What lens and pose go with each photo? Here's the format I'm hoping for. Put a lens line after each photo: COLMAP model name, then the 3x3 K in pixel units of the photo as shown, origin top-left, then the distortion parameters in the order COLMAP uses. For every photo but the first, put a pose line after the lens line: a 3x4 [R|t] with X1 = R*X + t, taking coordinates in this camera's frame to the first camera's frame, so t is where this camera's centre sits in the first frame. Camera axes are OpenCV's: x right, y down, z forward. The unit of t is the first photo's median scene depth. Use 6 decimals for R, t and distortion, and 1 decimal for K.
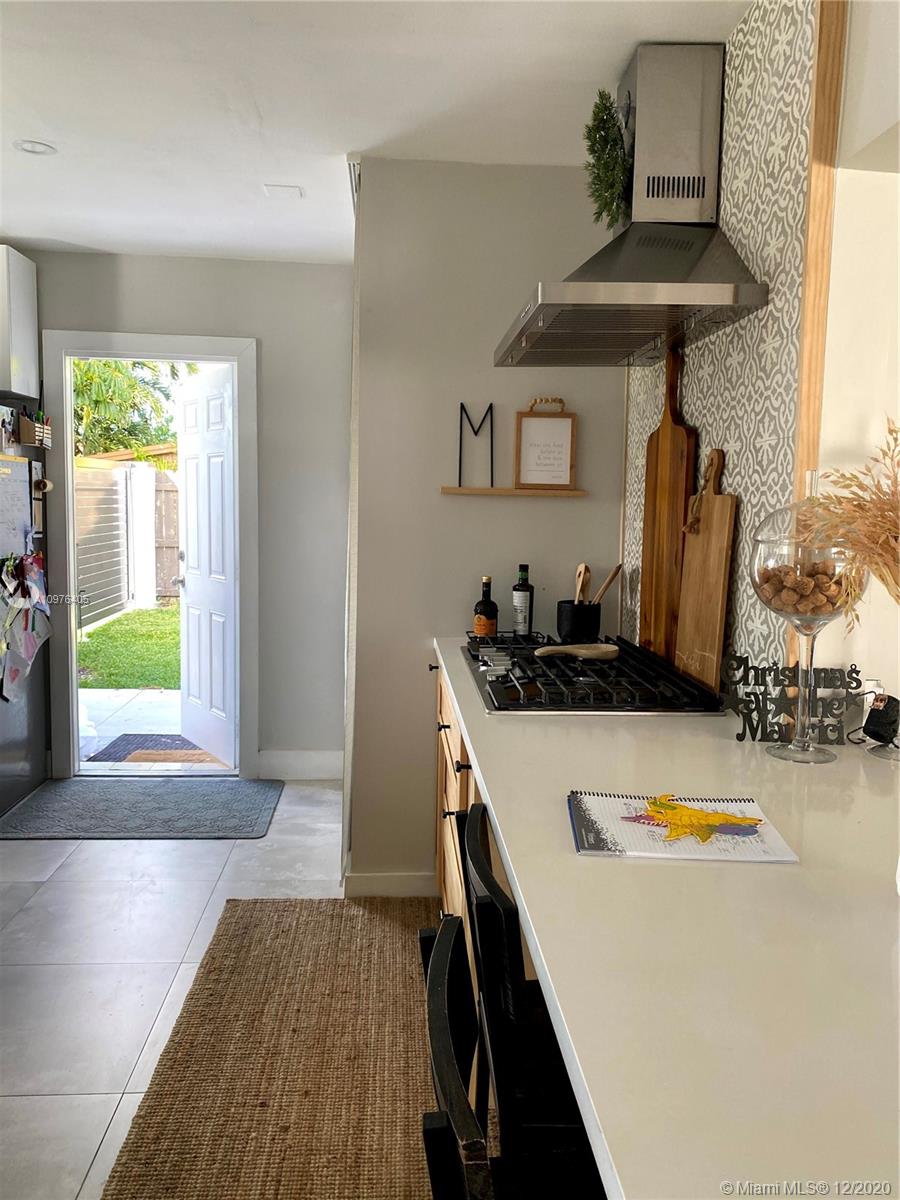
lens RADIAL K [[915.0, 0, 450.0], [0, 915.0, 600.0], [0, 0, 1]] dist [0.078354, -0.119704]
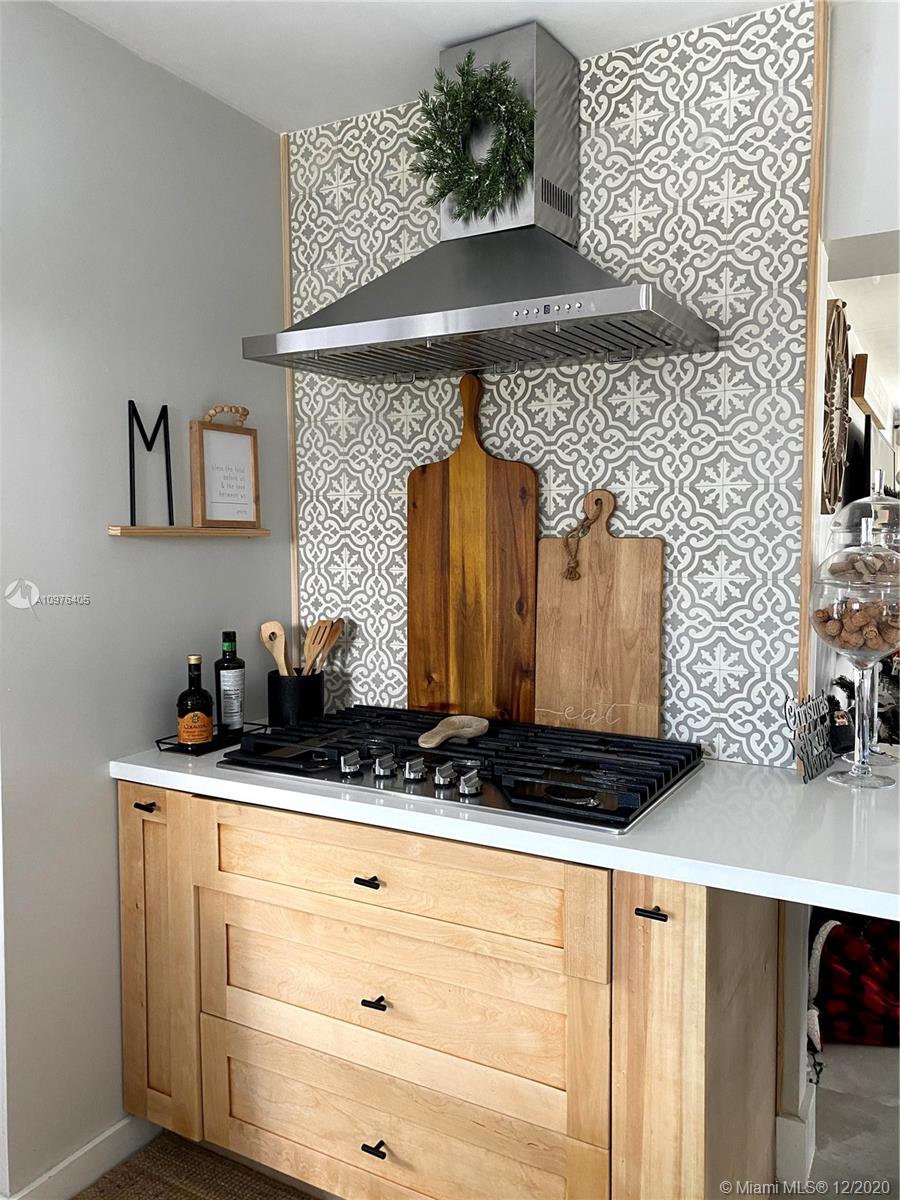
lens RADIAL K [[915.0, 0, 450.0], [0, 915.0, 600.0], [0, 0, 1]] dist [0.078354, -0.119704]
pose [[0.537010, -0.074253, 0.840302, -0.435867], [0.097402, 0.994914, 0.025669, -0.065778], [-0.837934, 0.068063, 0.541511, 0.458549]]
